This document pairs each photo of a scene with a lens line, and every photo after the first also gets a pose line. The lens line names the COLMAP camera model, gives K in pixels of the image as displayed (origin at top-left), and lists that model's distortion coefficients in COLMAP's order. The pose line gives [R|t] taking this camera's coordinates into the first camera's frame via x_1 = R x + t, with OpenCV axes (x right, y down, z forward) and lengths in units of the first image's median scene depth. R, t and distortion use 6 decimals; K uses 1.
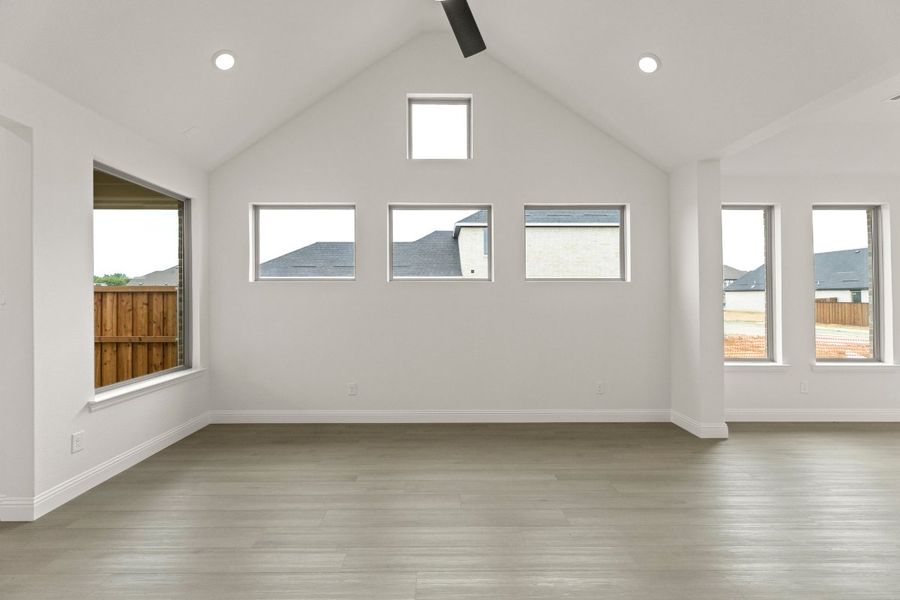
lens RADIAL K [[366.7, 0, 448.6], [0, 366.7, 296.9], [0, 0, 1]] dist [0.002347, 0.000283]
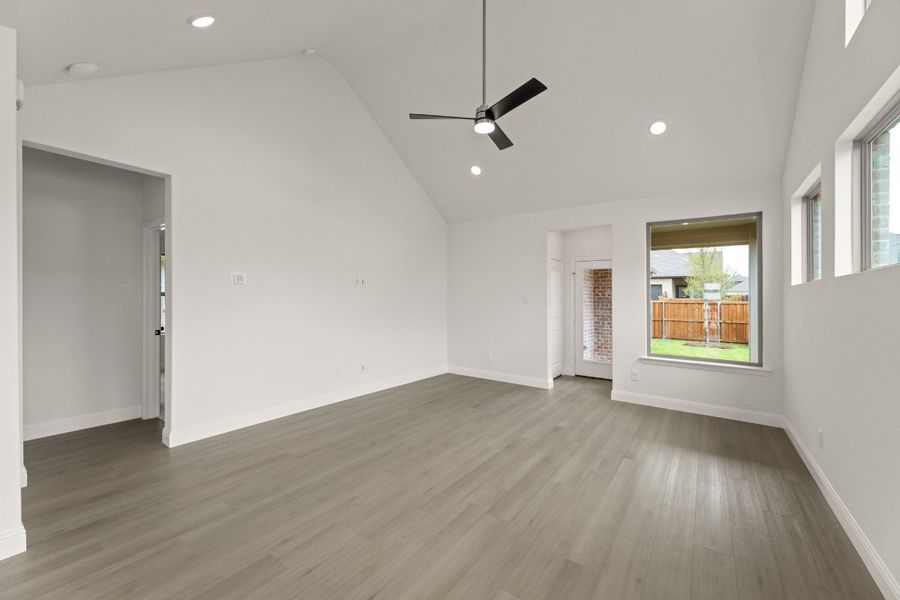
lens RADIAL K [[363.2, 0, 450.0], [0, 363.2, 300.0], [0, 0, 1]] dist [0.000332, 0.000143]
pose [[-0.577401, -0.007076, -0.816430, 0.700120], [-0.002722, 0.999974, -0.006742, 0.010784], [0.816456, -0.001671, -0.577405, 0.851909]]
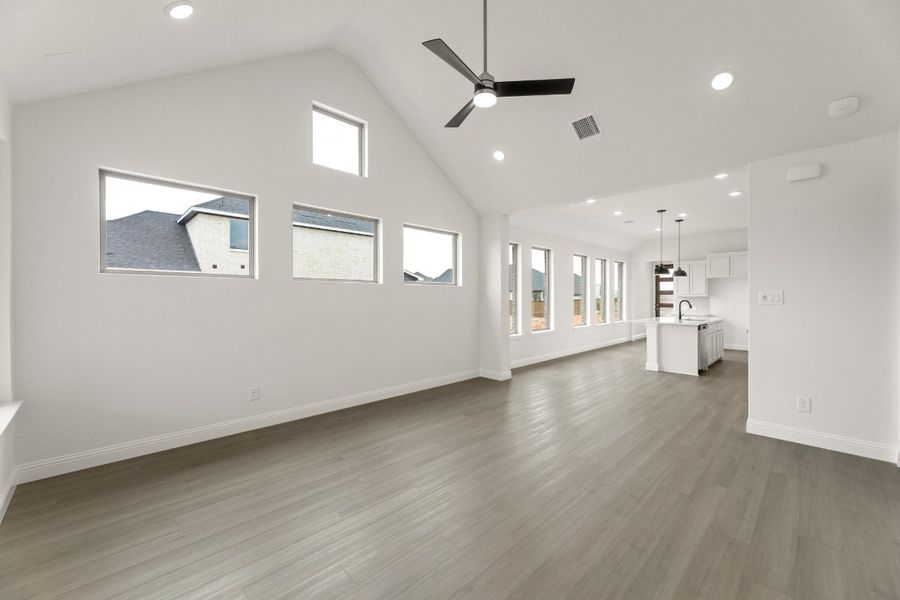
lens RADIAL K [[363.2, 0, 450.0], [0, 363.2, 300.0], [0, 0, 1]] dist [0.000332, 0.000143]
pose [[0.715198, -0.003288, 0.698915, -0.553177], [-0.003932, 0.999954, 0.008728, 0.002419], [-0.698911, -0.008991, 0.715152, -0.013214]]
